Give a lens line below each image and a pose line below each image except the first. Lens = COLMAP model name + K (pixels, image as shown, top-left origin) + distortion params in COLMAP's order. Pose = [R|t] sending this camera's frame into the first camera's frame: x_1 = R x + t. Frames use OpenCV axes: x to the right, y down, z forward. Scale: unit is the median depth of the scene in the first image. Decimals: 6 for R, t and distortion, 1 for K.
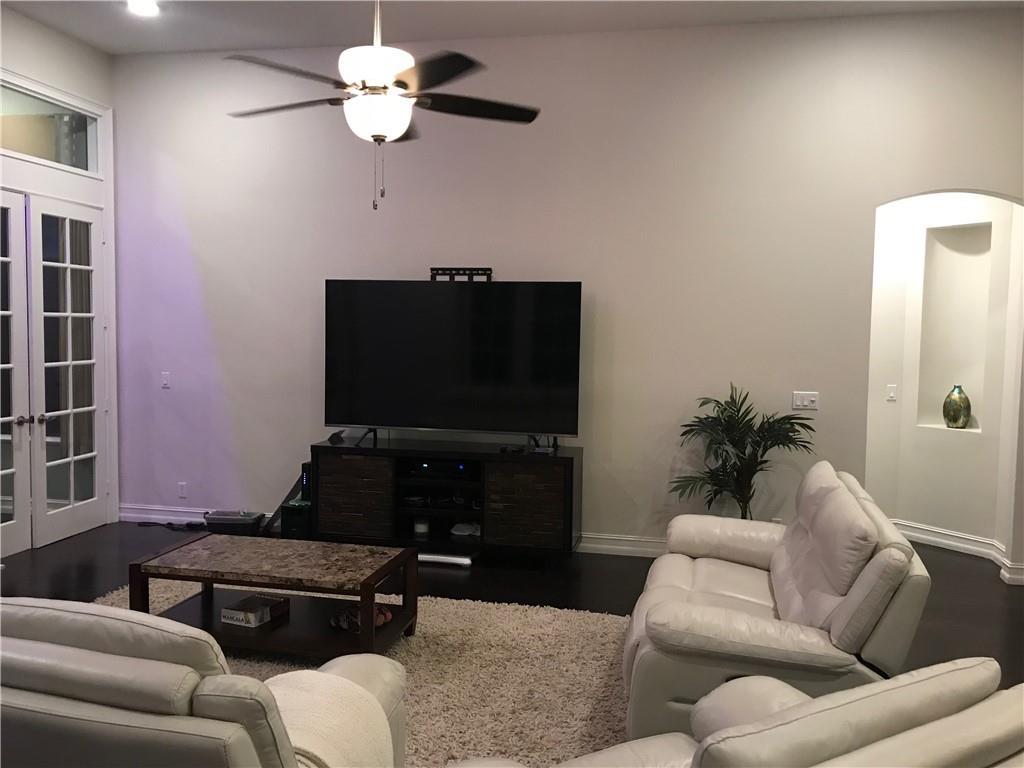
lens RADIAL K [[834.1, 0, 508.6], [0, 834.1, 379.0], [0, 0, 1]] dist [0.010833, 0.005401]
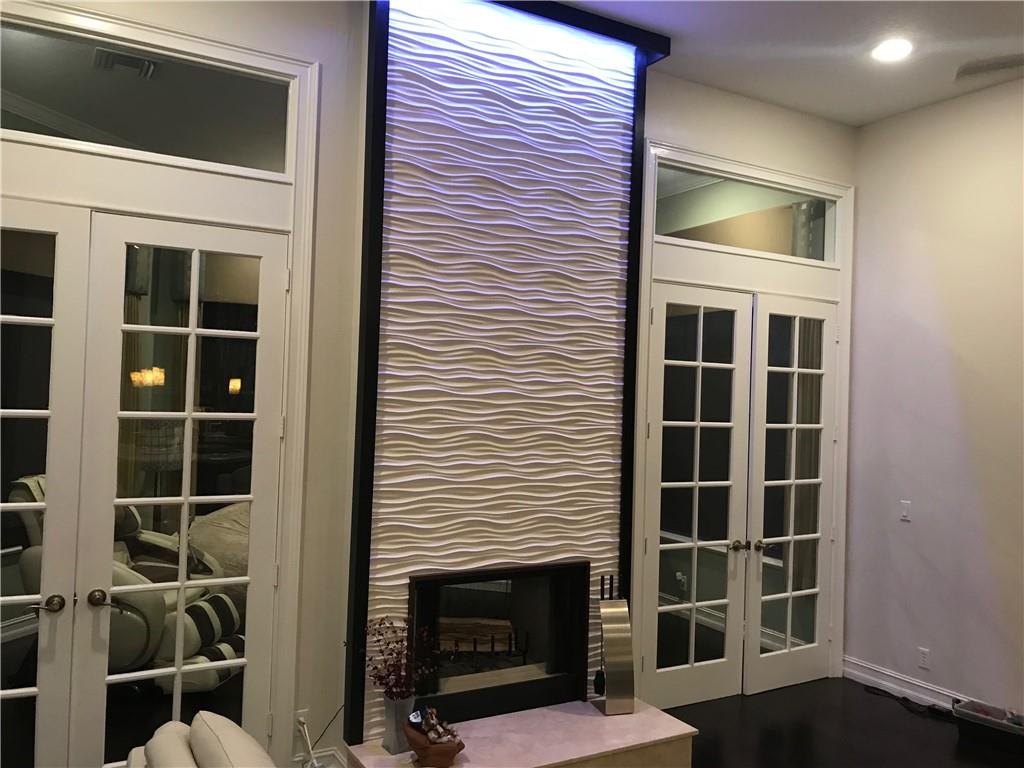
lens RADIAL K [[834.1, 0, 513.5], [0, 834.1, 379.3], [0, 0, 1]] dist [0.010833, 0.005401]
pose [[0.666924, -0.007364, -0.745089, -0.071359], [-0.070750, 0.994808, -0.073159, -0.039976], [0.741759, 0.101507, 0.662940, 0.198474]]
